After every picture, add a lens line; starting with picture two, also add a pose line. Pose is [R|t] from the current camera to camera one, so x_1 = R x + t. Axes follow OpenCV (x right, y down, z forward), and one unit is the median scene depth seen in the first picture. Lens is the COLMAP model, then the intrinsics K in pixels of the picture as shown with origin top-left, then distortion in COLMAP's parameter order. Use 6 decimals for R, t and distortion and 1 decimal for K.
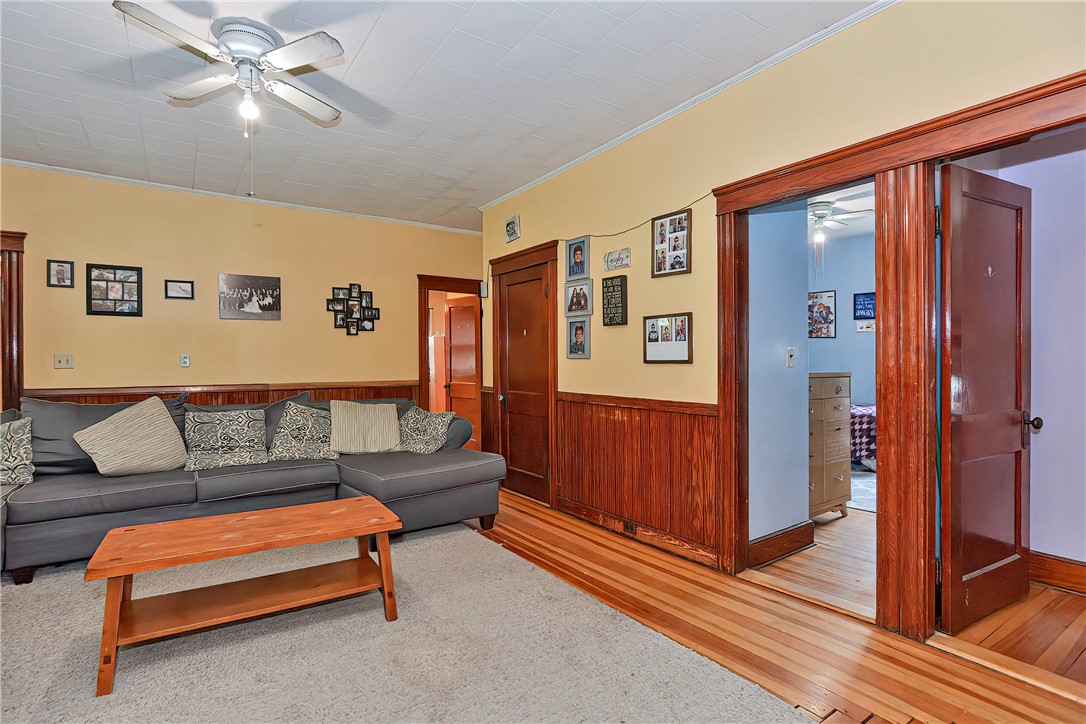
lens RADIAL K [[535.9, 0, 540.7], [0, 535.9, 357.5], [0, 0, 1]] dist [-0.032933, 0.017357]
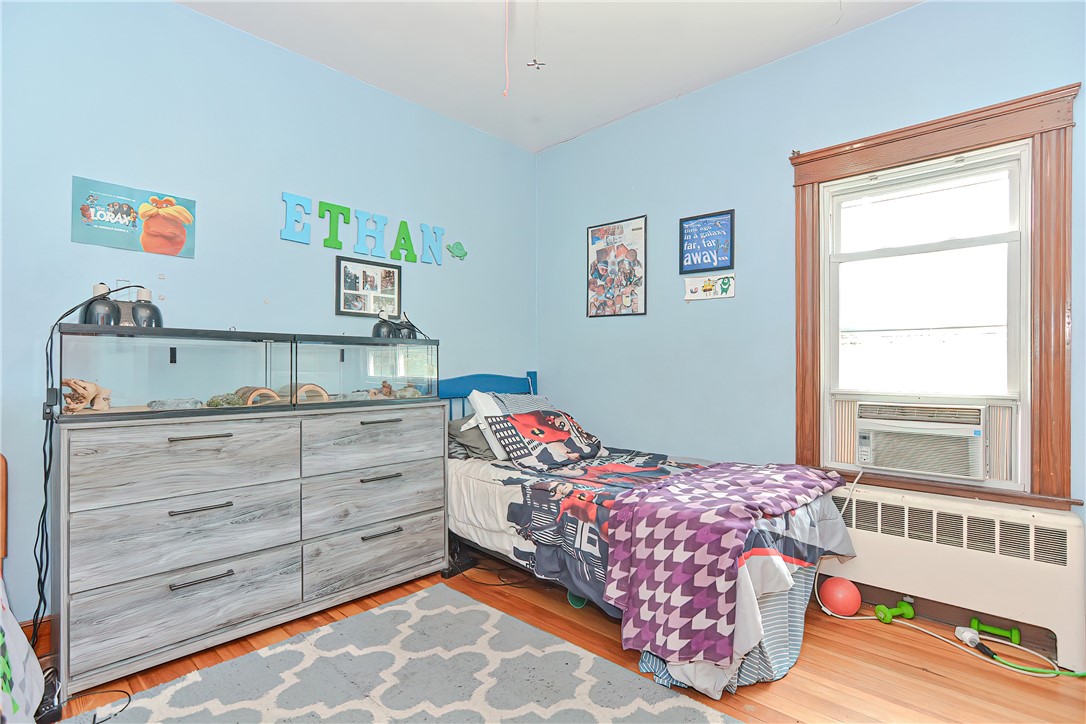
lens RADIAL K [[535.9, 0, 540.7], [0, 535.9, 357.5], [0, 0, 1]] dist [-0.032933, 0.017357]
pose [[0.978174, 0.013977, 0.207315, 0.380814], [-0.010444, 0.999781, -0.018126, 0.011305], [-0.207523, 0.015565, 0.978106, 0.577816]]
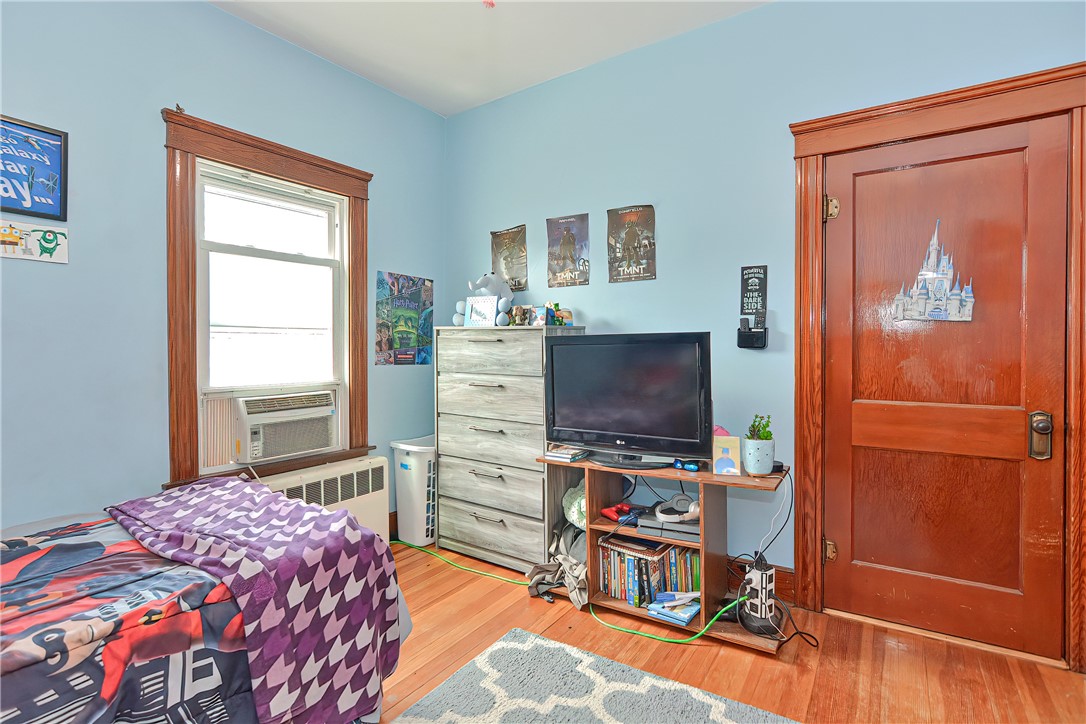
lens RADIAL K [[529.5, 0, 536.0], [0, 529.5, 348.7], [0, 0, 1]] dist [-0.006598, -0.000102]
pose [[-0.370092, 0.005788, 0.928977, 0.257630], [0.005684, 0.999976, -0.003966, 0.000994], [-0.928978, 0.003813, -0.370116, 0.847315]]
